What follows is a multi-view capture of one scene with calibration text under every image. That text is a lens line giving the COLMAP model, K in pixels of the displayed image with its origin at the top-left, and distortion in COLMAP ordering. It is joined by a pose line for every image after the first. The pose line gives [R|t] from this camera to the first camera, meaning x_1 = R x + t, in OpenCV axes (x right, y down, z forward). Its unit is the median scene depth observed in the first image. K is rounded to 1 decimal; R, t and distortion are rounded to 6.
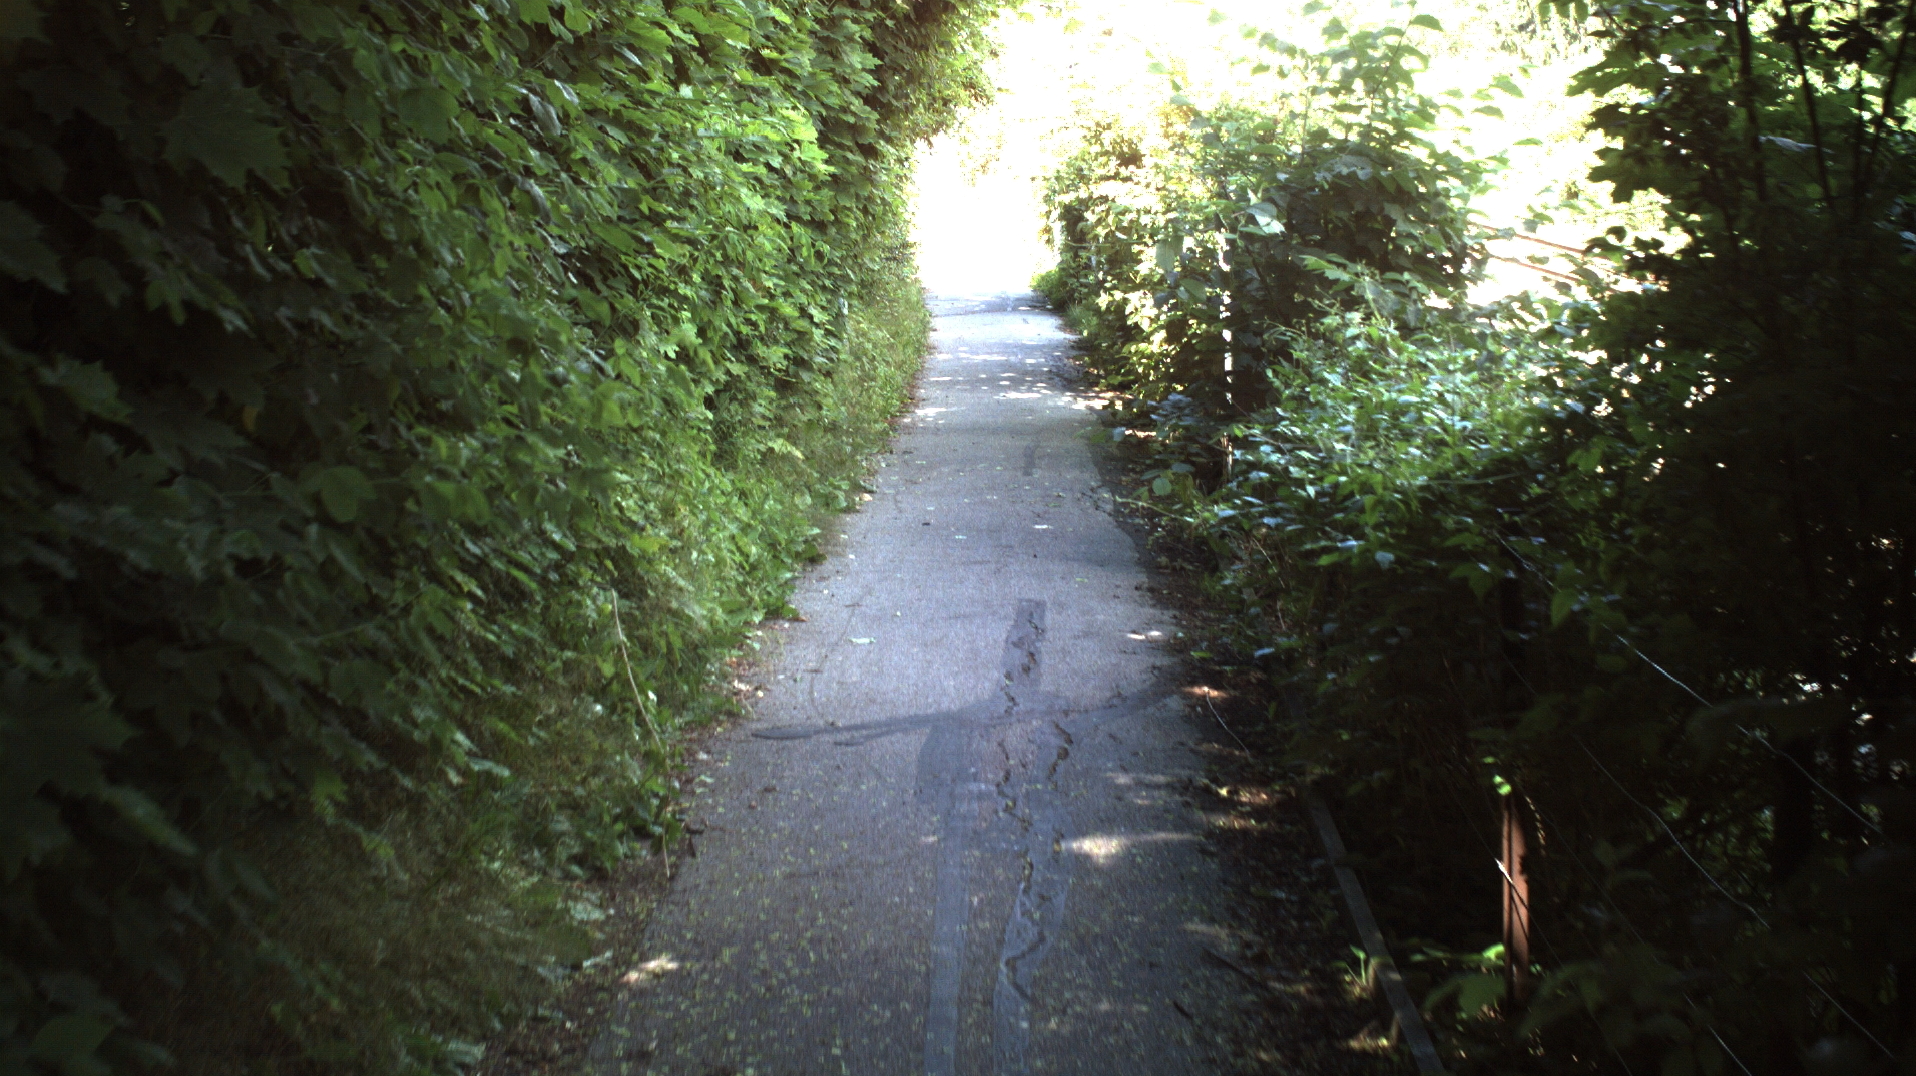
lens RADIAL K [[3468.1, 0, 958.0], [0, 3468.1, 538.0], [0, 0, 1]] dist [-0.185462, -0.348005]
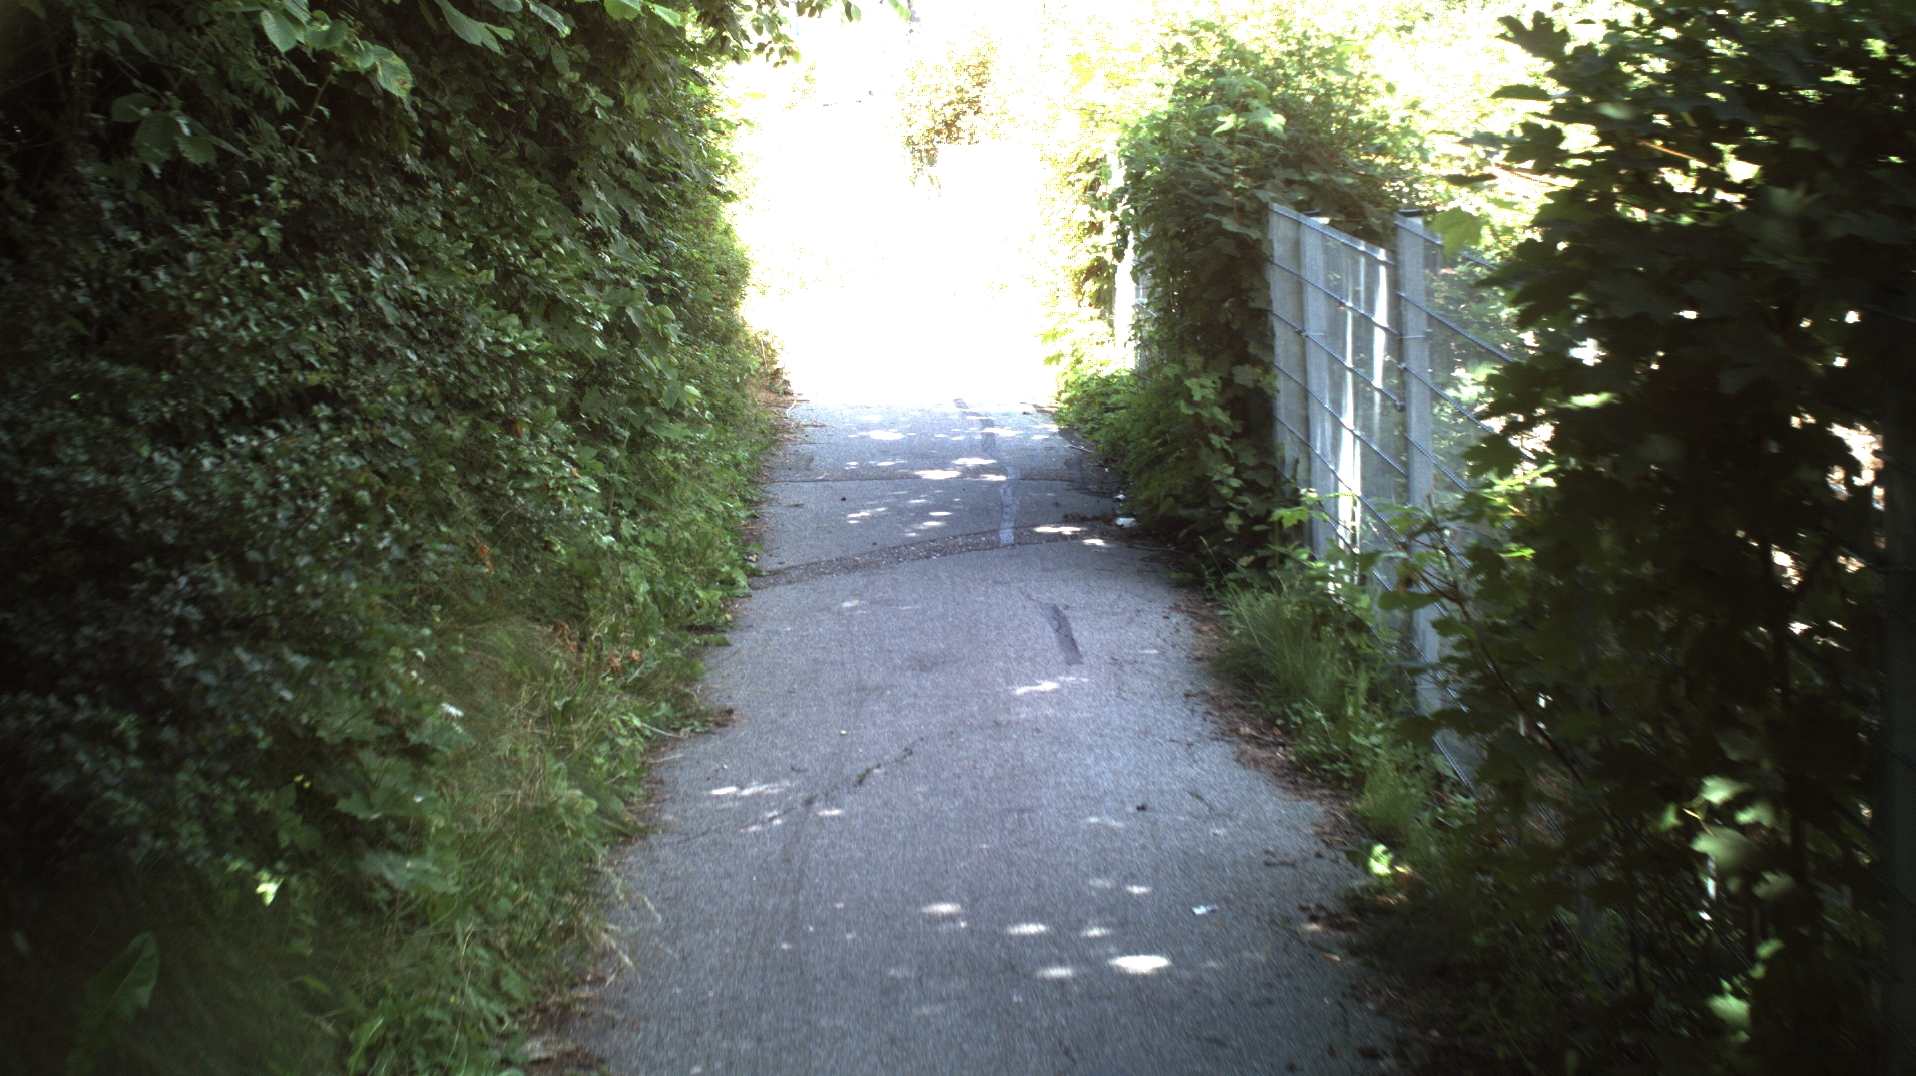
lens RADIAL K [[3468.1, 0, 958.0], [0, 3468.1, 538.0], [0, 0, 1]] dist [-0.185462, -0.348005]
pose [[0.999972, -0.006678, 0.003370, 0.019950], [0.006658, 0.999960, 0.006053, -0.149558], [-0.003410, -0.006030, 0.999976, 1.479009]]
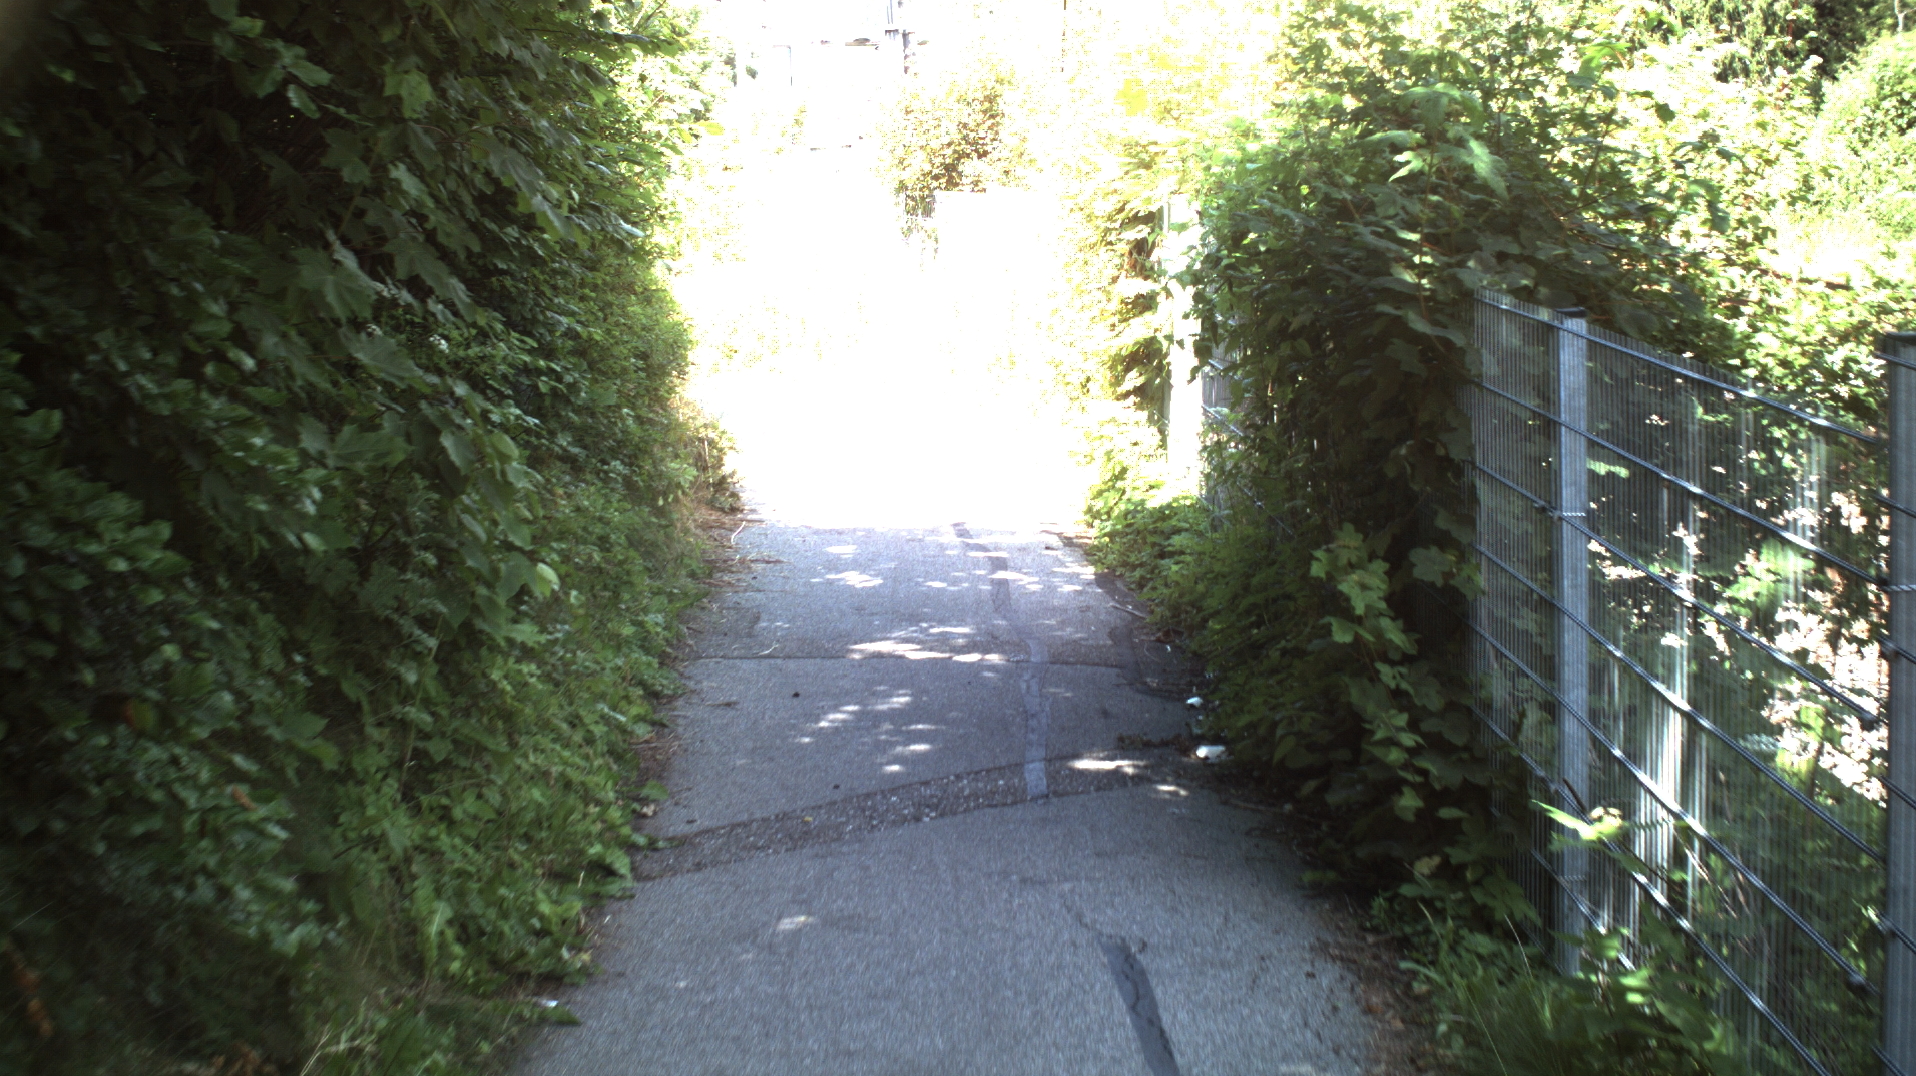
lens RADIAL K [[3468.1, 0, 958.0], [0, 3468.1, 538.0], [0, 0, 1]] dist [-0.185462, -0.348005]
pose [[0.999811, 0.017570, 0.008362, 0.017148], [-0.017498, 0.999810, -0.008548, -0.174540], [-0.008511, 0.008400, 0.999929, 1.723941]]
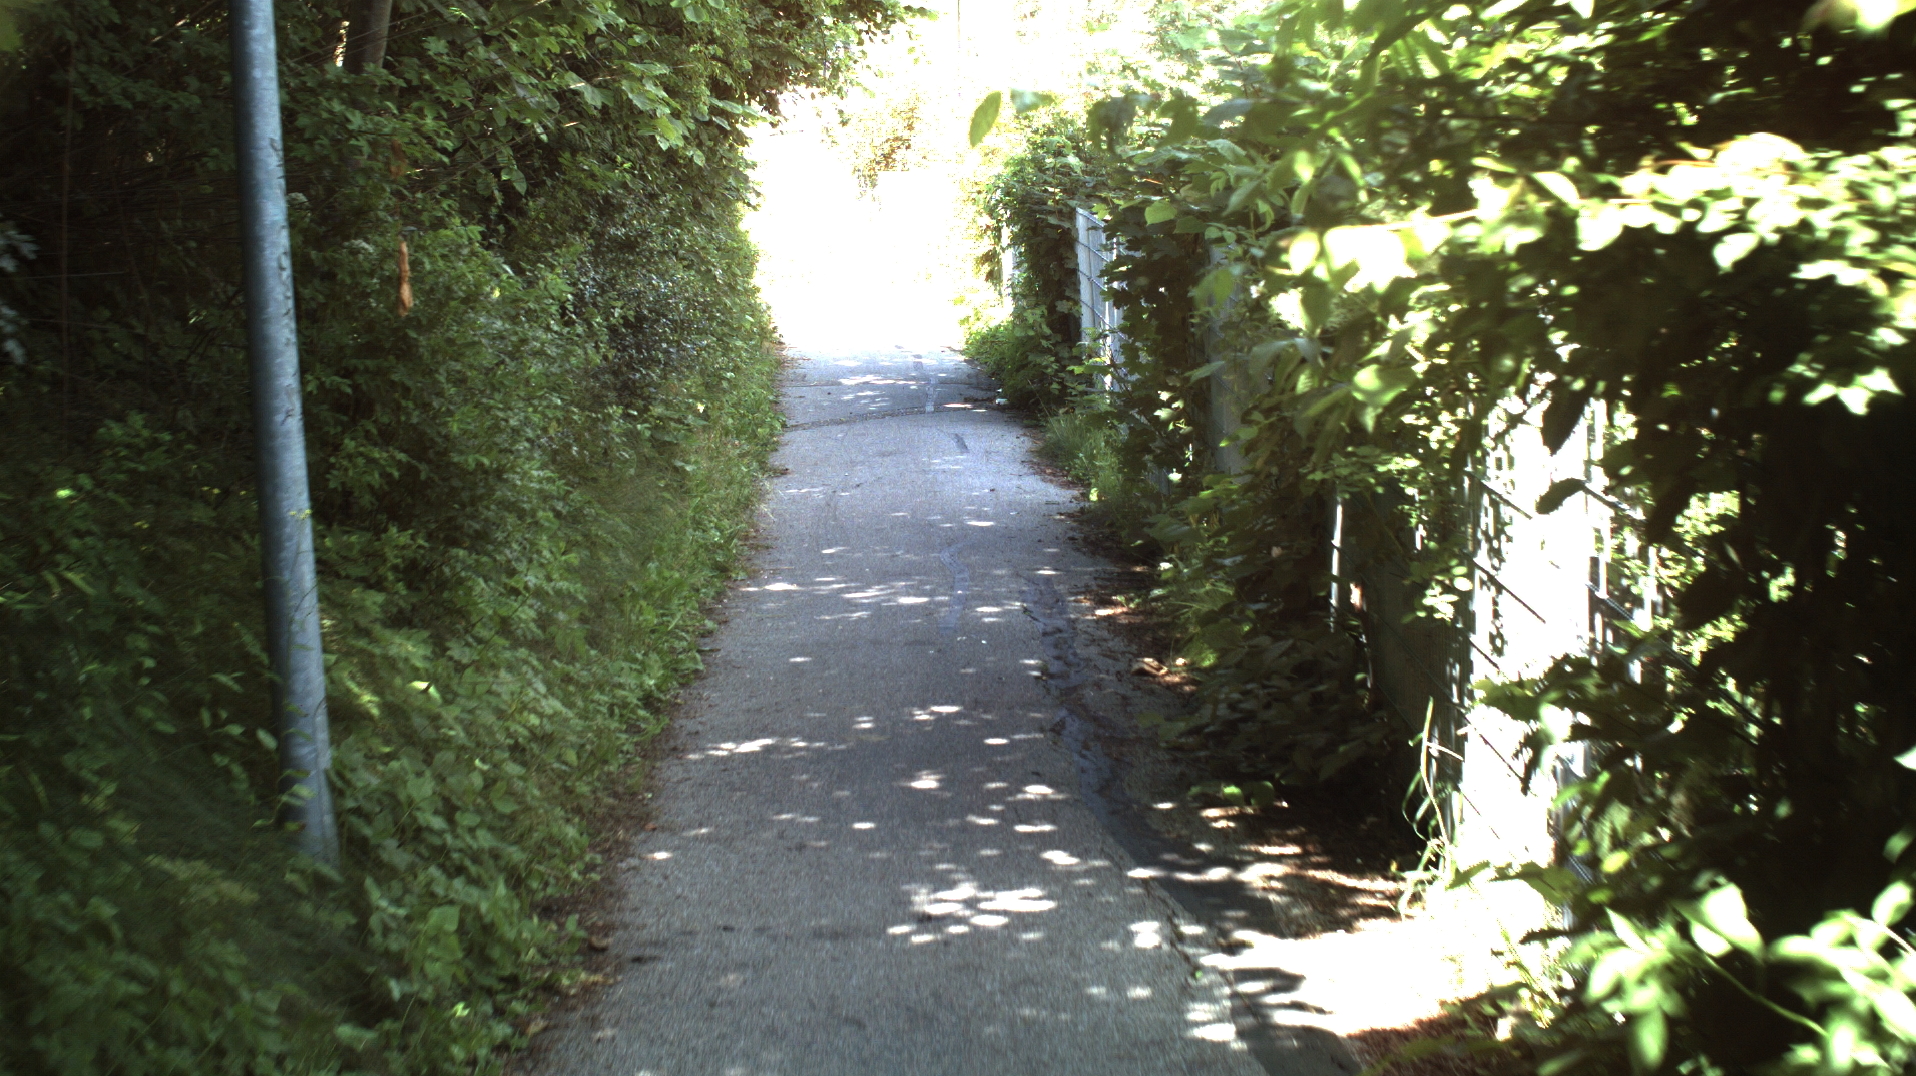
lens RADIAL K [[3468.1, 0, 958.0], [0, 3468.1, 538.0], [0, 0, 1]] dist [-0.185462, -0.348005]
pose [[0.999631, -0.013431, 0.023599, 0.013156], [0.013434, 0.999910, 0.000027, -0.099742], [-0.023597, 0.000290, 0.999722, 0.985145]]
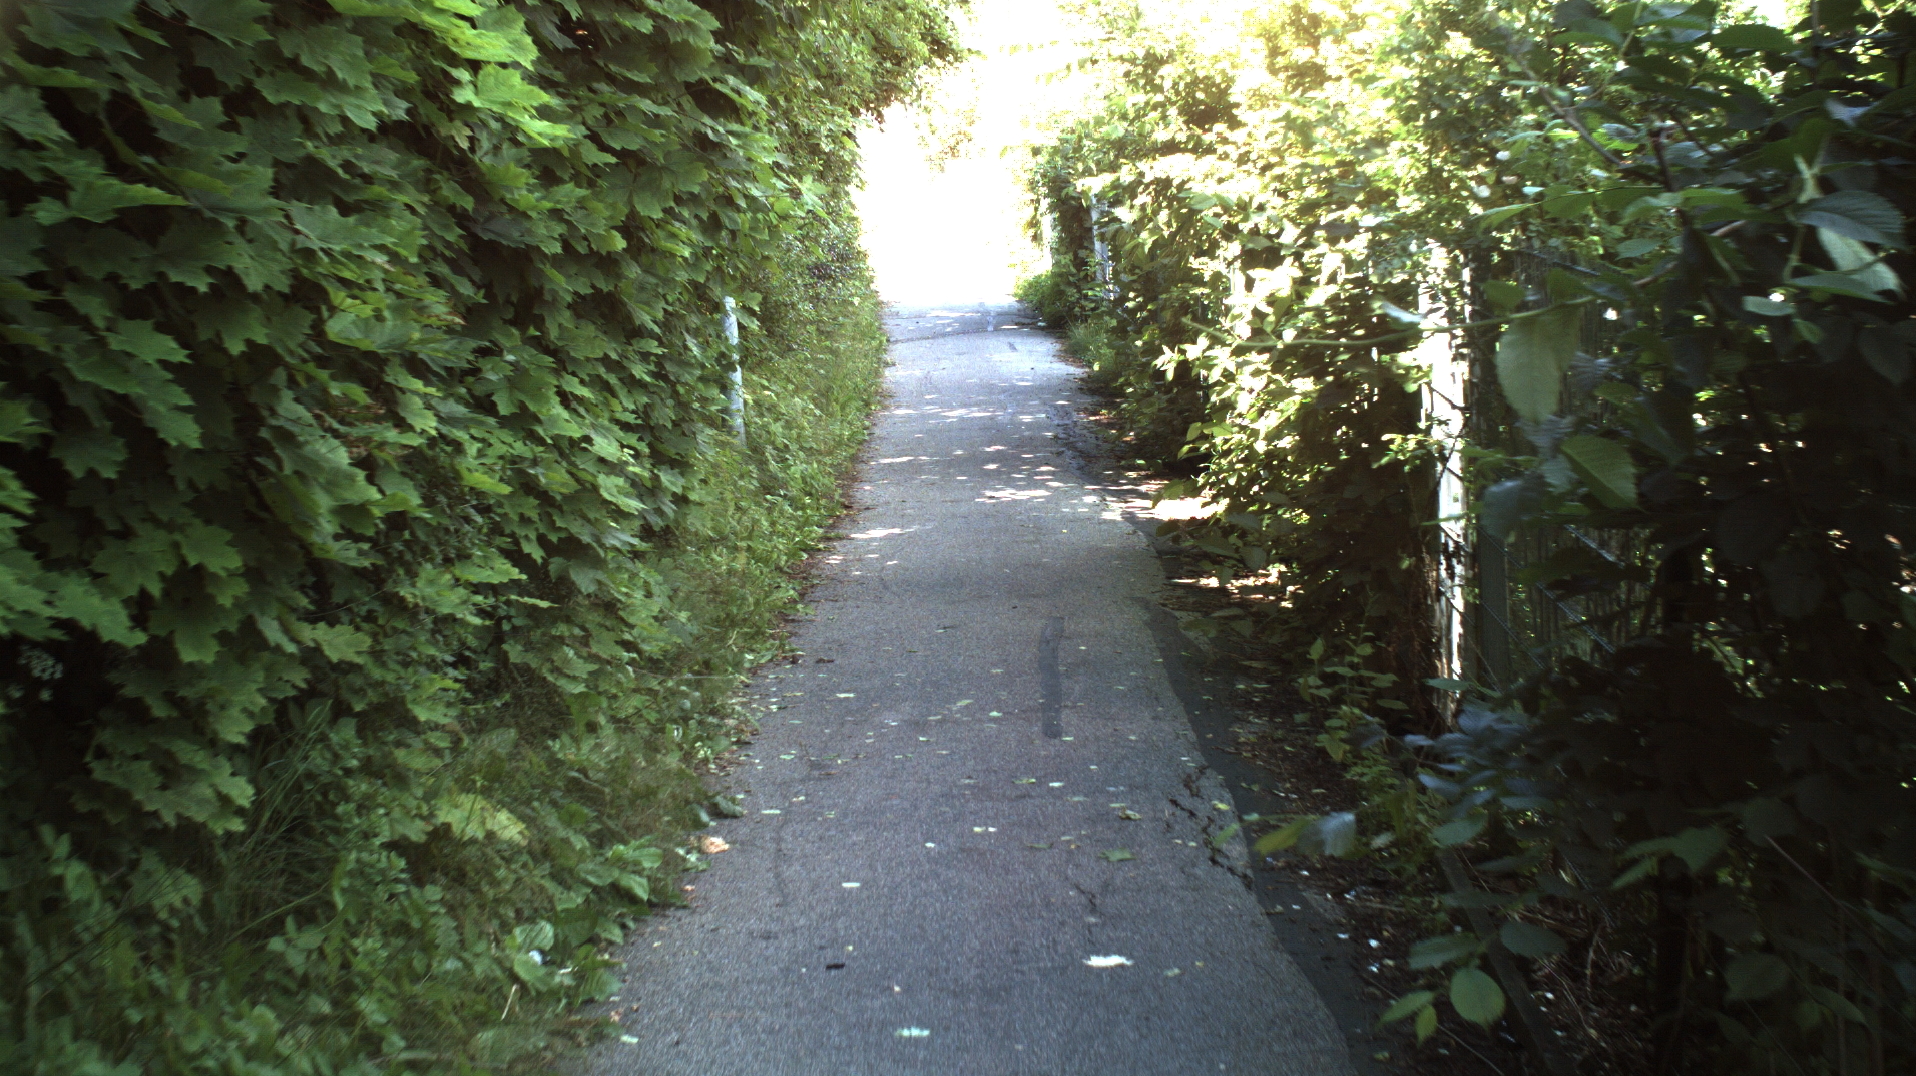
lens RADIAL K [[3468.1, 0, 958.0], [0, 3468.1, 538.0], [0, 0, 1]] dist [-0.185462, -0.348005]
pose [[0.999587, -0.028204, 0.005543, 0.004322], [0.028183, 0.999595, 0.003845, -0.049532], [-0.005650, -0.003687, 0.999977, 0.494671]]
